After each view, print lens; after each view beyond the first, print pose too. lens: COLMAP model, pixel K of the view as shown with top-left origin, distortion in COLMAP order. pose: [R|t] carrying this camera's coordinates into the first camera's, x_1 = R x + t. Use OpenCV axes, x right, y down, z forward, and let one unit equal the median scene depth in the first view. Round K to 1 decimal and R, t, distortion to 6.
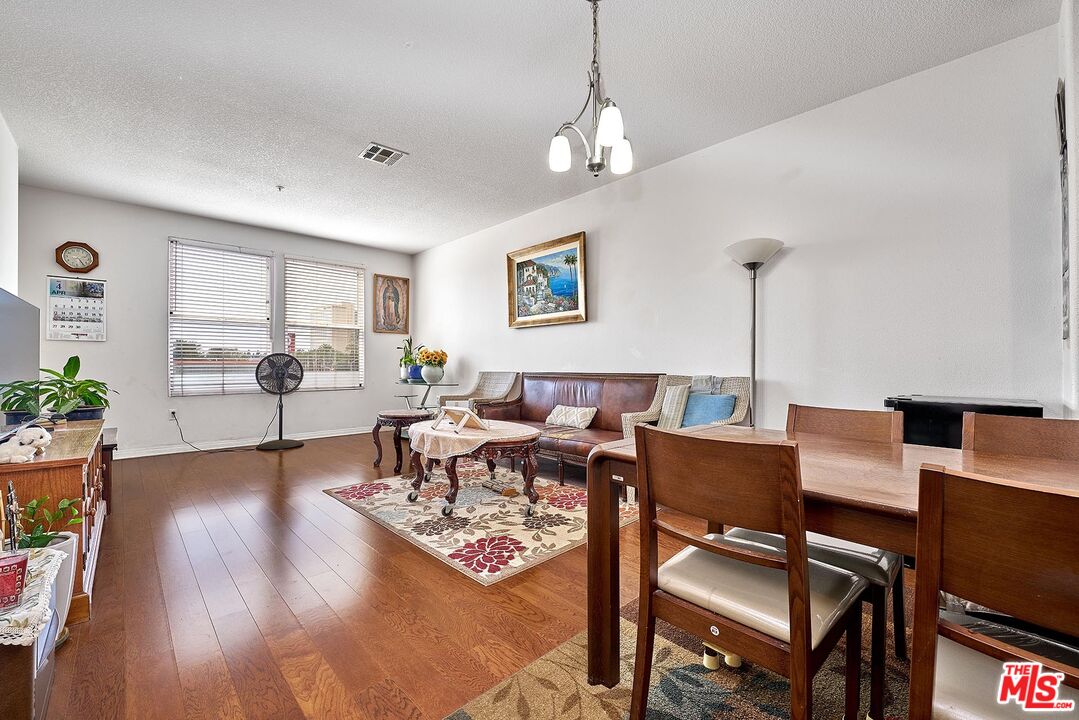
lens RADIAL K [[436.8, 0, 539.5], [0, 436.8, 360.0], [0, 0, 1]] dist [-0.009309, -0.000541]
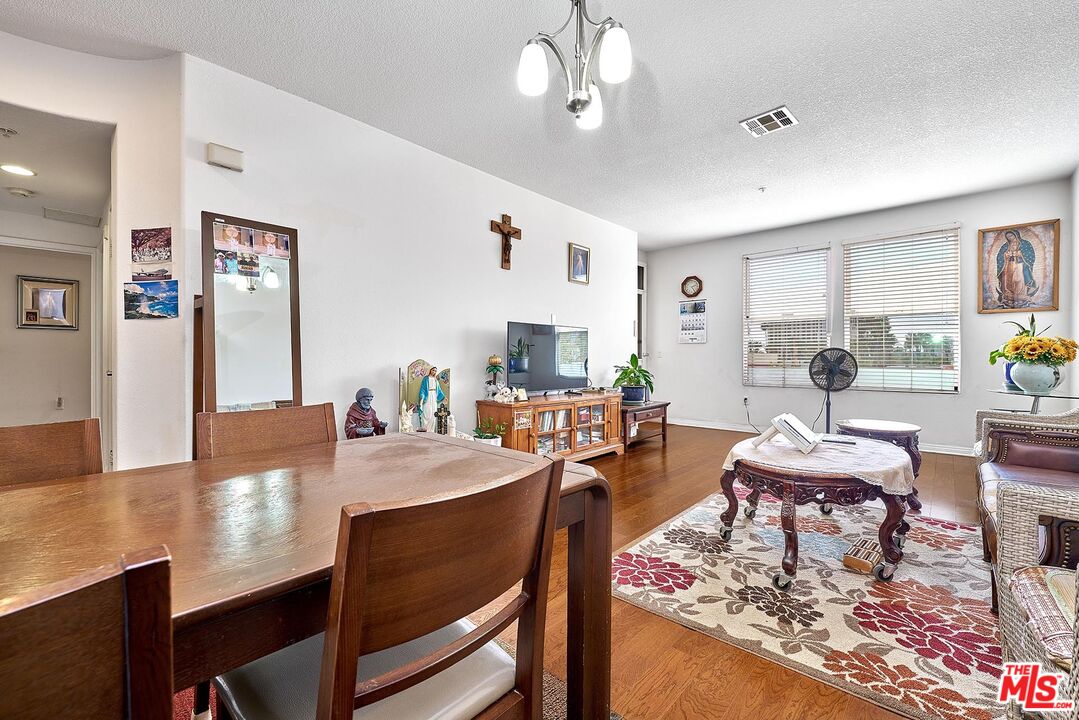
lens RADIAL K [[436.8, 0, 539.5], [0, 436.8, 360.0], [0, 0, 1]] dist [-0.009309, -0.000541]
pose [[0.073815, 0.004285, -0.997263, 0.400752], [0.006486, 0.999968, 0.004776, 0.002925], [0.997251, -0.006821, 0.073785, 0.387832]]
